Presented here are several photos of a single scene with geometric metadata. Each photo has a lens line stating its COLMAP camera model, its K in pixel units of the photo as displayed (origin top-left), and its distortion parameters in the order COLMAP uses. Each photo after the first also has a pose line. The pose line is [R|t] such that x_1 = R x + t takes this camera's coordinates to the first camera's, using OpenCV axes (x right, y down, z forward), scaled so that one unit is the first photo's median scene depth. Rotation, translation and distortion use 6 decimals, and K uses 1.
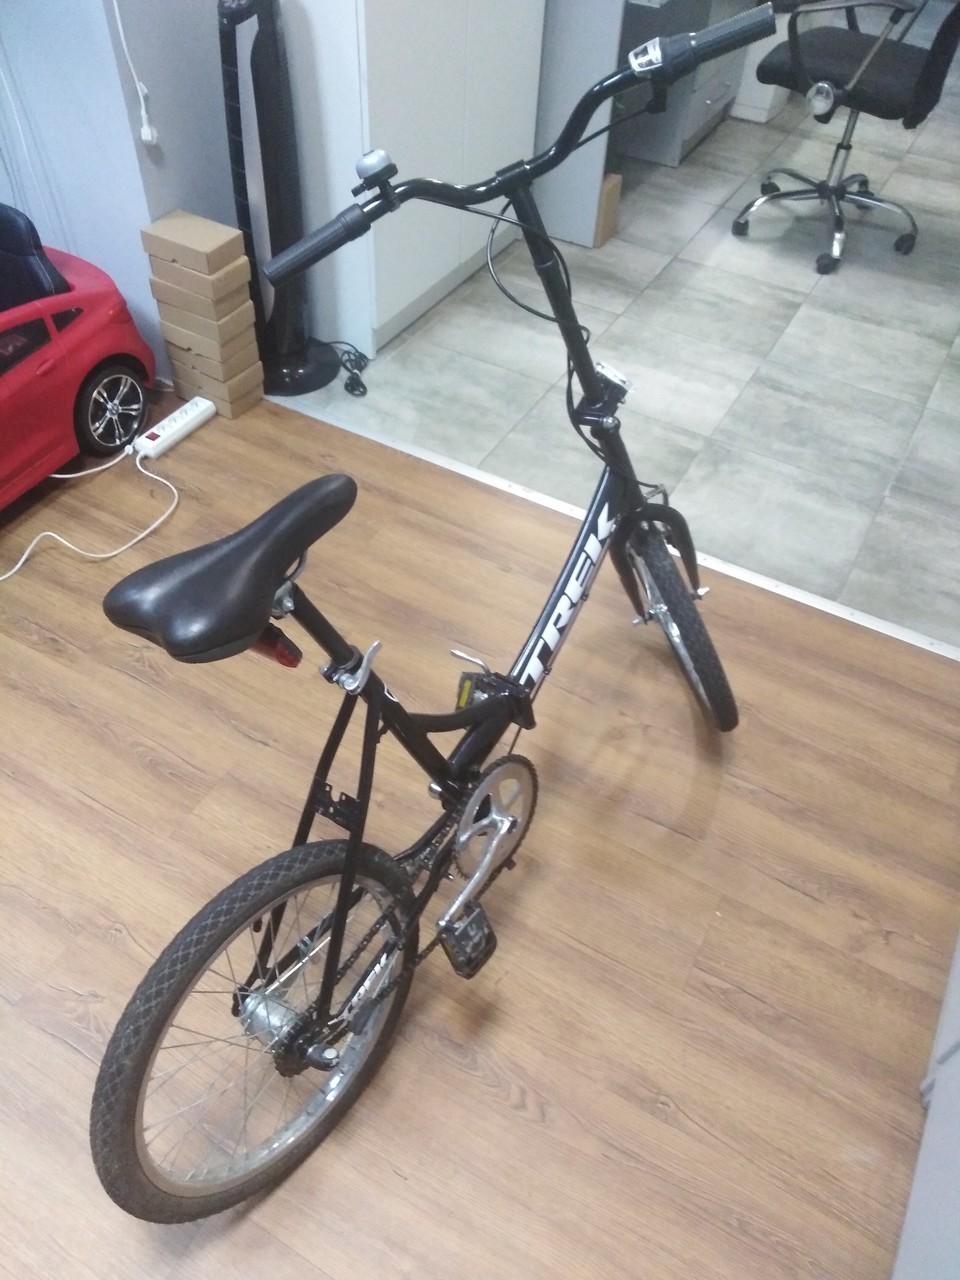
lens RADIAL K [[968.6, 0, 480.0], [0, 968.6, 640.0], [0, 0, 1]] dist [0.009692, -0.006089]
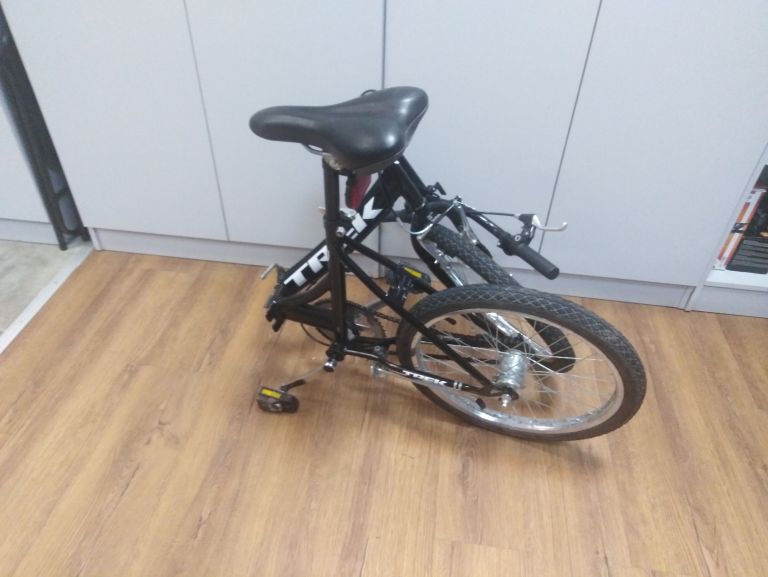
lens RADIAL K [[581.2, 0, 388.4], [0, 581.2, 289.7], [0, 0, 1]] dist [0.009692, -0.006089]
pose [[-0.370759, -0.635564, 0.677198, -0.238939], [0.652880, 0.340225, 0.676753, -0.204692], [-0.660519, 0.693041, 0.288805, 0.366857]]
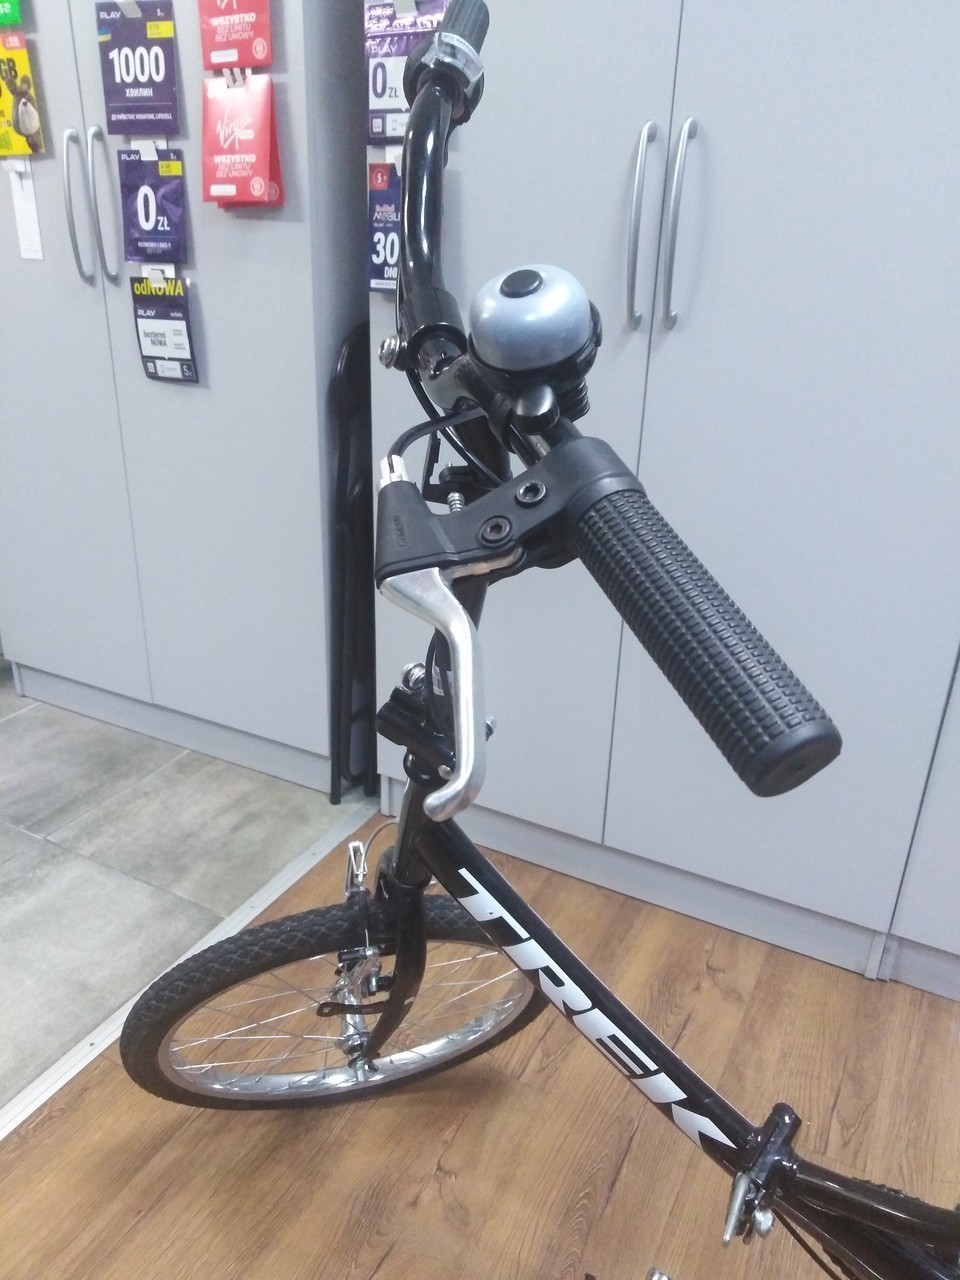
lens RADIAL K [[968.6, 0, 480.0], [0, 968.6, 640.0], [0, 0, 1]] dist [0.009692, -0.006089]
pose [[-0.023518, -0.432023, 0.901556, -0.187662], [0.712213, 0.625614, 0.318371, -0.232537], [-0.701569, 0.649587, 0.292979, 0.430455]]
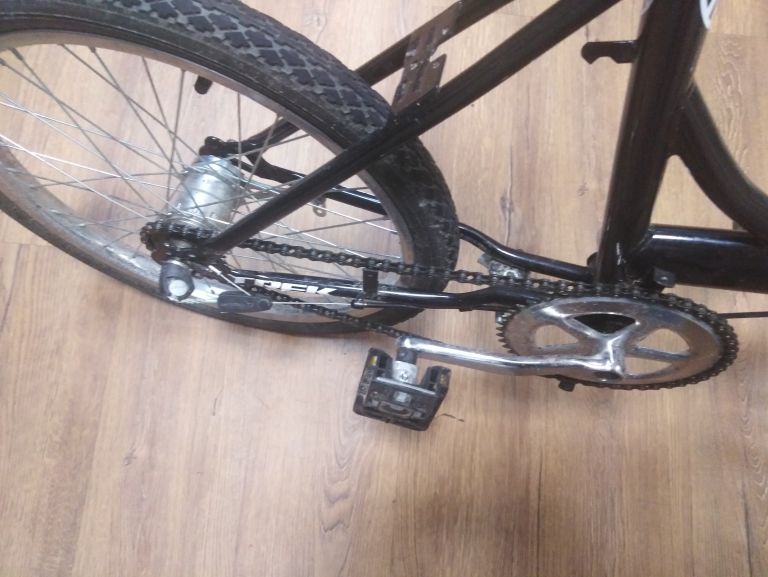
lens RADIAL K [[581.2, 0, 388.4], [0, 581.2, 289.7], [0, 0, 1]] dist [0.009692, -0.006089]
pose [[0.416133, 0.885981, -0.204624, 0.001777], [-0.689405, 0.454142, 0.564337, 0.031801], [0.592920, -0.093771, 0.799783, 0.349653]]
